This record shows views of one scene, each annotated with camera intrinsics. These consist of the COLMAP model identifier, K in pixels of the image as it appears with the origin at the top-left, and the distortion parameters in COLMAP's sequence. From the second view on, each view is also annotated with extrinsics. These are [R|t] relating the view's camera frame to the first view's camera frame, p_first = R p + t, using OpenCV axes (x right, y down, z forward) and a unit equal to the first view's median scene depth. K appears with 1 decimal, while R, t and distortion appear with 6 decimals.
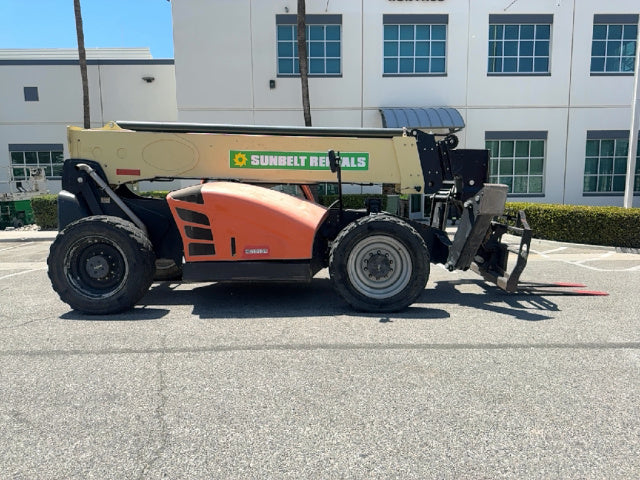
lens RADIAL K [[453.7, 0, 320.0], [0, 453.7, 240.0], [0, 0, 1]] dist [0.067039, -0.090306]
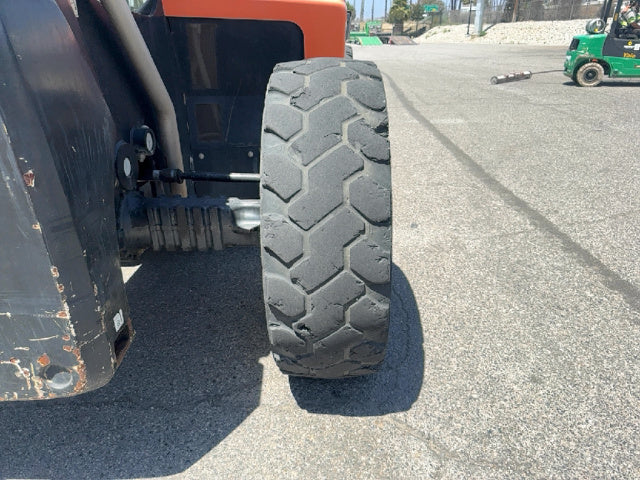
lens RADIAL K [[456.6, 0, 322.7], [0, 456.6, 238.0], [0, 0, 1]] dist [0.028727, -0.037173]
pose [[0.017807, -0.398017, 0.917205, -0.738463], [0.125096, 0.911029, 0.392908, -0.060501], [-0.991985, 0.107742, 0.066013, 0.933287]]
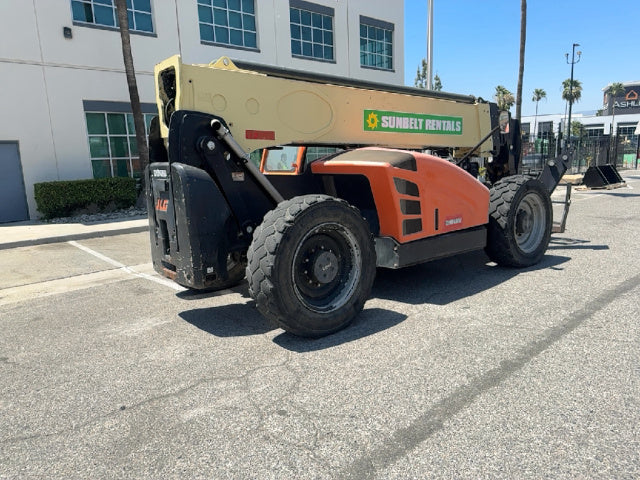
lens RADIAL K [[453.7, 0, 320.0], [0, 453.7, 240.0], [0, 0, 1]] dist [0.067039, -0.090306]
pose [[0.765672, -0.132972, 0.629337, -0.852932], [0.112524, 0.991001, 0.072488, -0.031361], [-0.633312, 0.015314, 0.773745, 0.434129]]
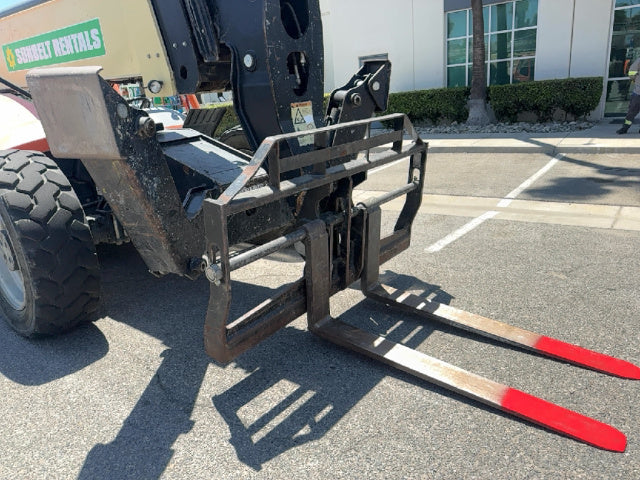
lens RADIAL K [[456.6, 0, 322.7], [0, 456.6, 238.0], [0, 0, 1]] dist [0.028727, -0.037173]
pose [[0.791075, 0.133805, -0.596906, 0.674520], [-0.002975, 0.976614, 0.214979, -0.064949], [0.611712, -0.168288, 0.772973, 0.747278]]
